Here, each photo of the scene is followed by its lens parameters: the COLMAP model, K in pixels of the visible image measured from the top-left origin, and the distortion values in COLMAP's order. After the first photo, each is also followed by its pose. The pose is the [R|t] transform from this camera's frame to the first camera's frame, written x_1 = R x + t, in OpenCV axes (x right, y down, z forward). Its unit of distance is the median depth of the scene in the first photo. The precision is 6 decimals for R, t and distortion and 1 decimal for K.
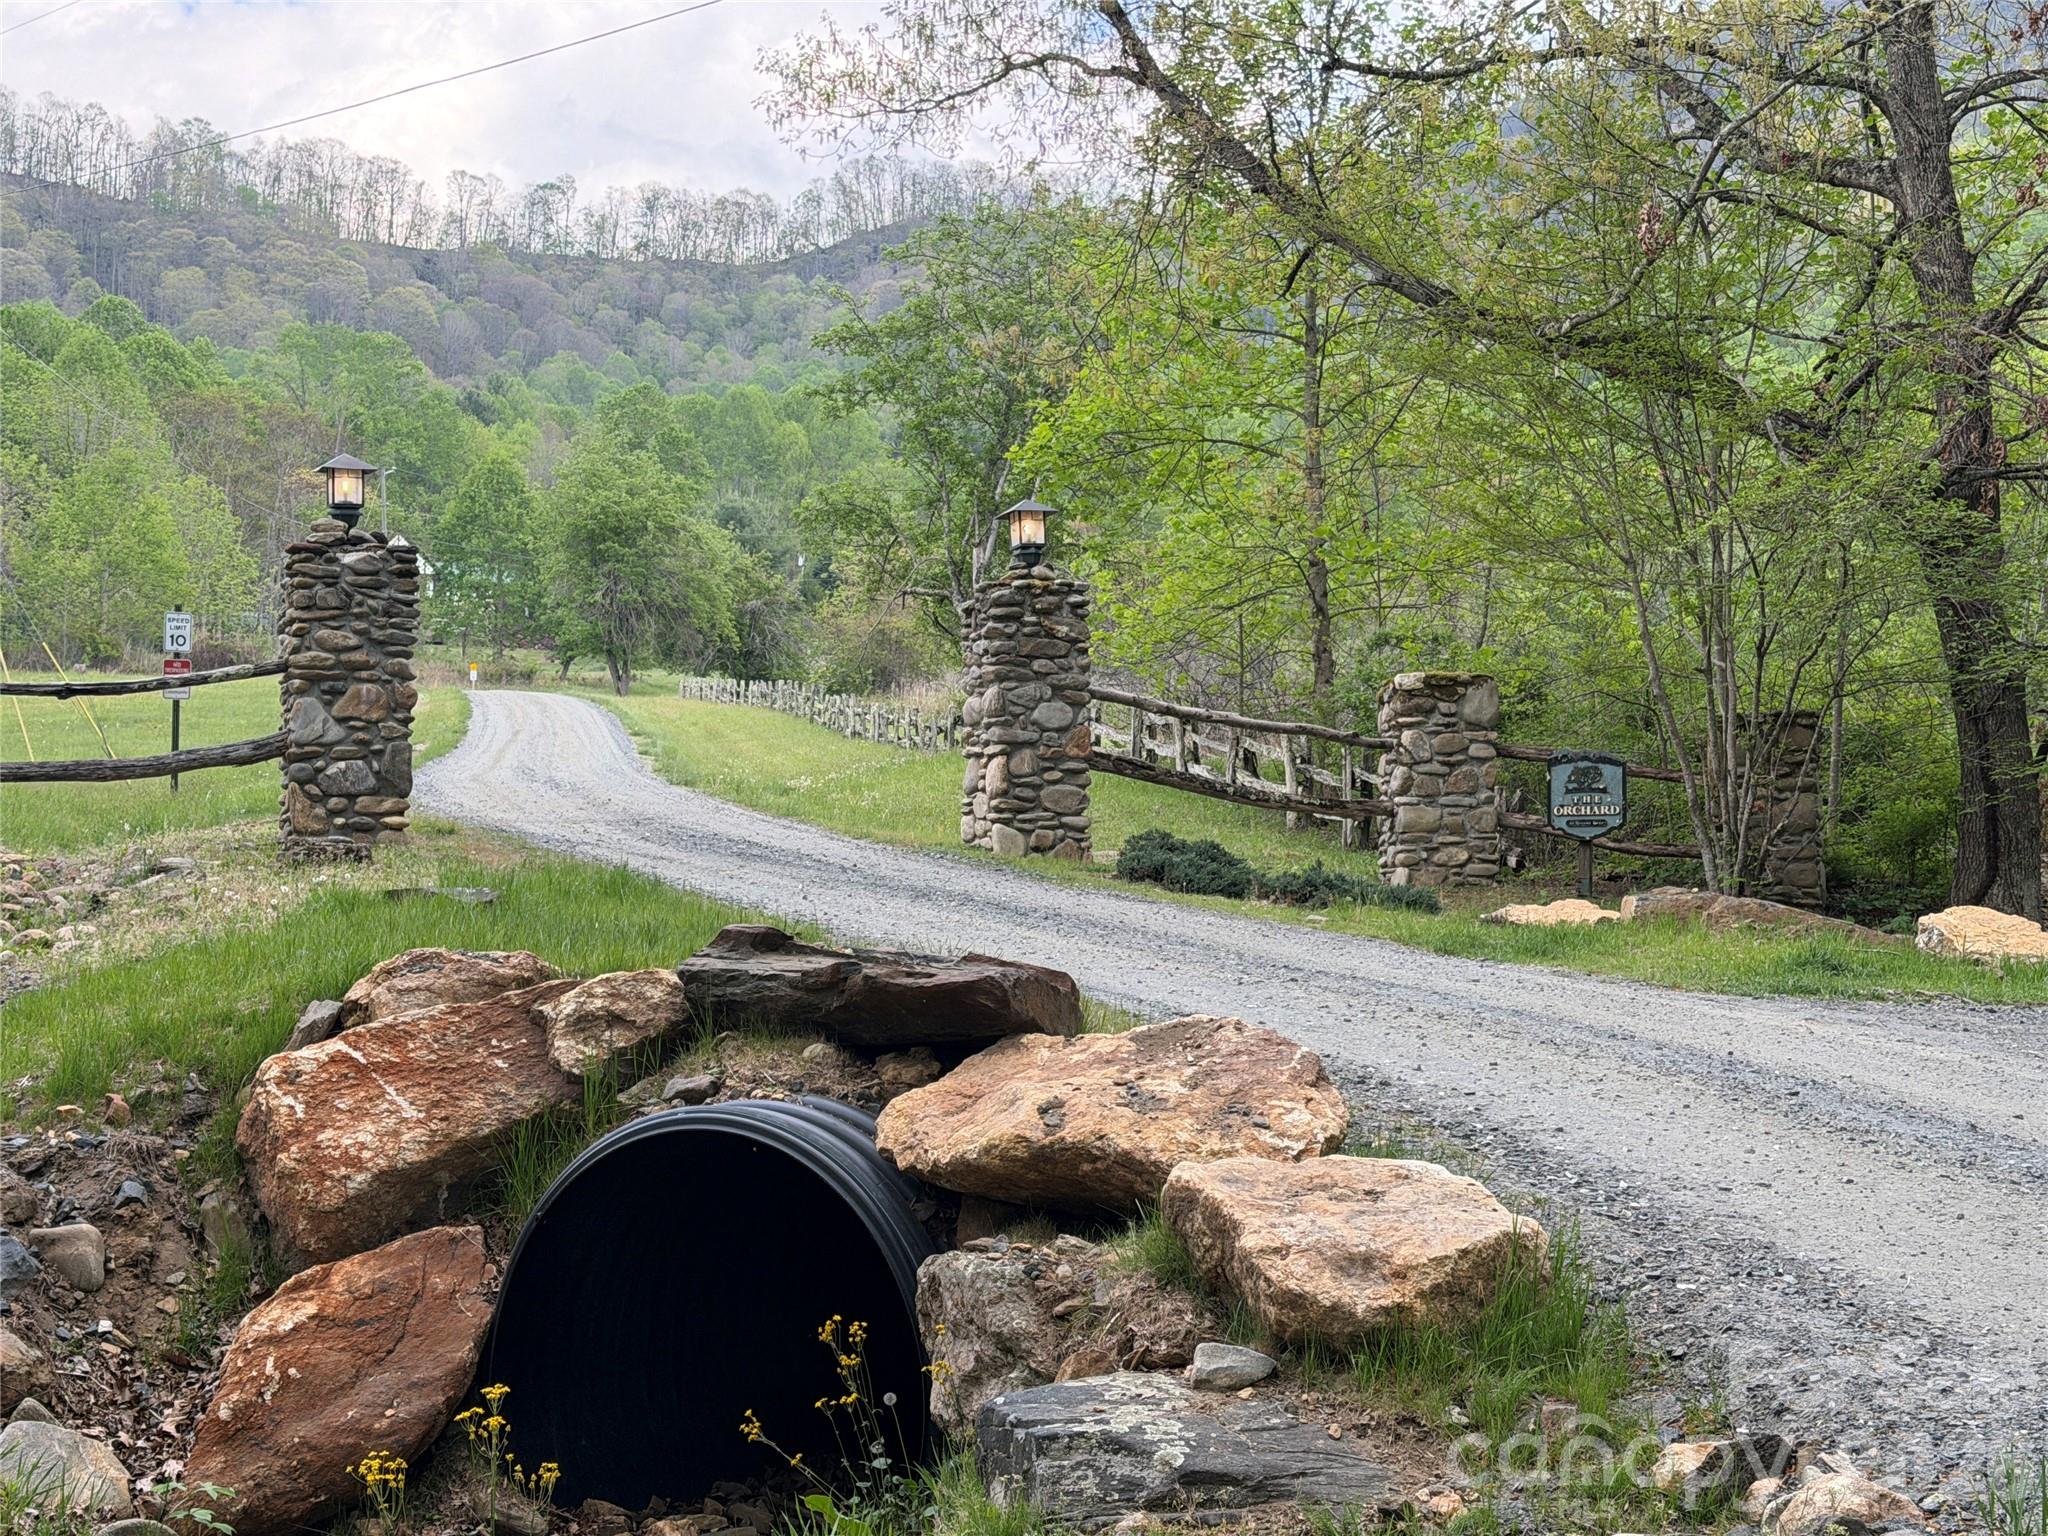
lens RADIAL K [[3112.5, 0, 1024.9], [0, 3112.5, 766.6], [0, 0, 1]] dist [0.243642, 0.000000]
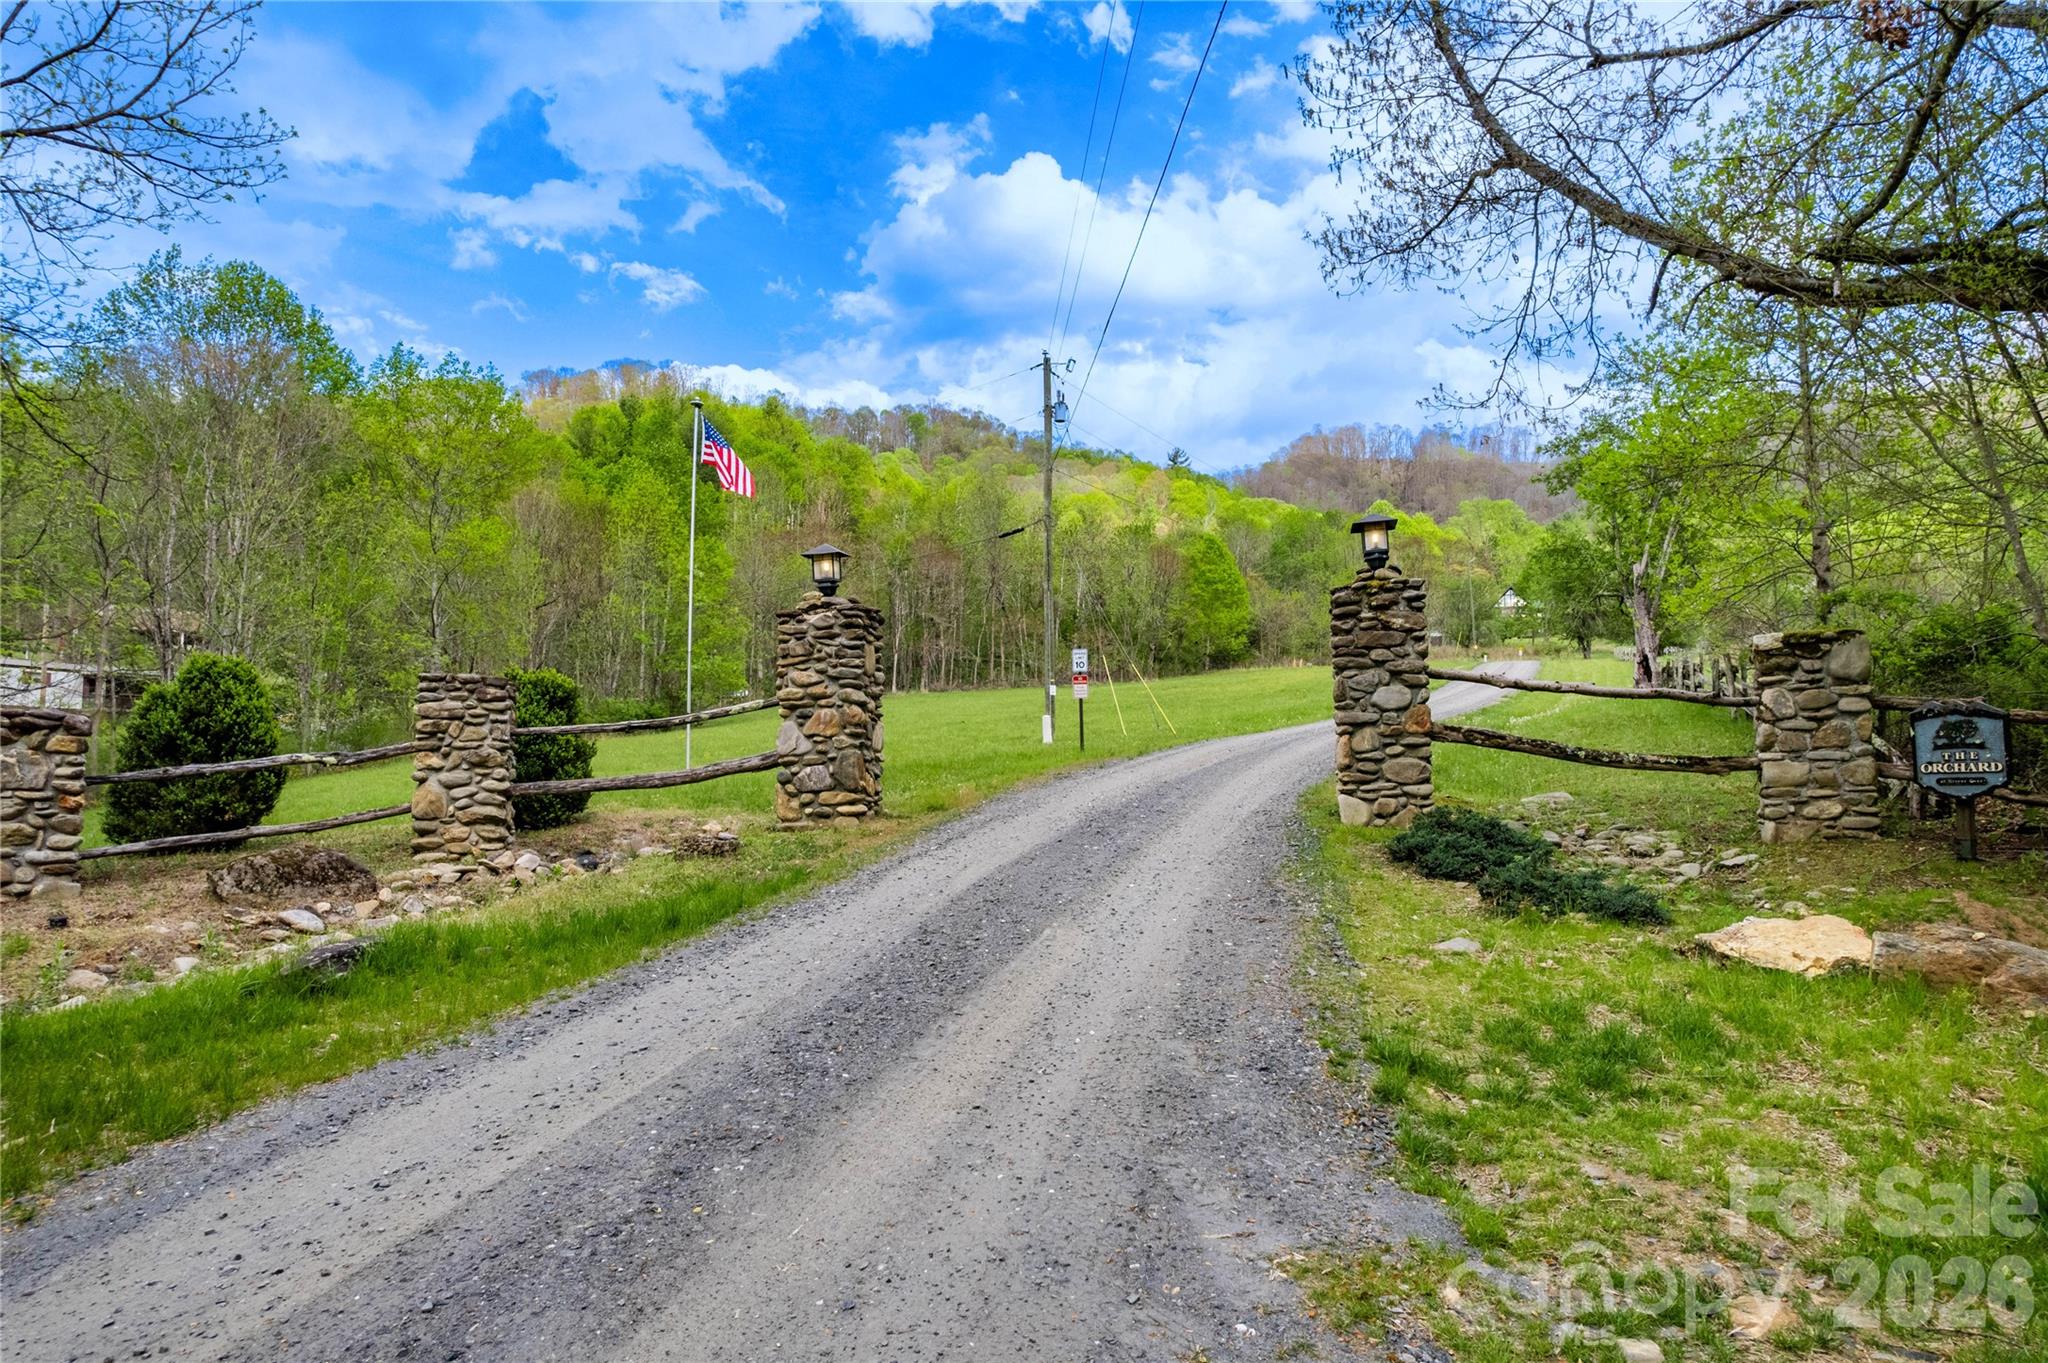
lens RADIAL K [[1274.5, 0, 1020.2], [0, 1274.5, 685.6], [0, 0, 1]] dist [-0.033460, 0.003537]
pose [[0.837772, -0.059882, -0.542727, 0.147993], [0.054260, 0.998178, -0.026378, -0.015802], [0.543318, -0.007349, 0.839495, 0.534333]]
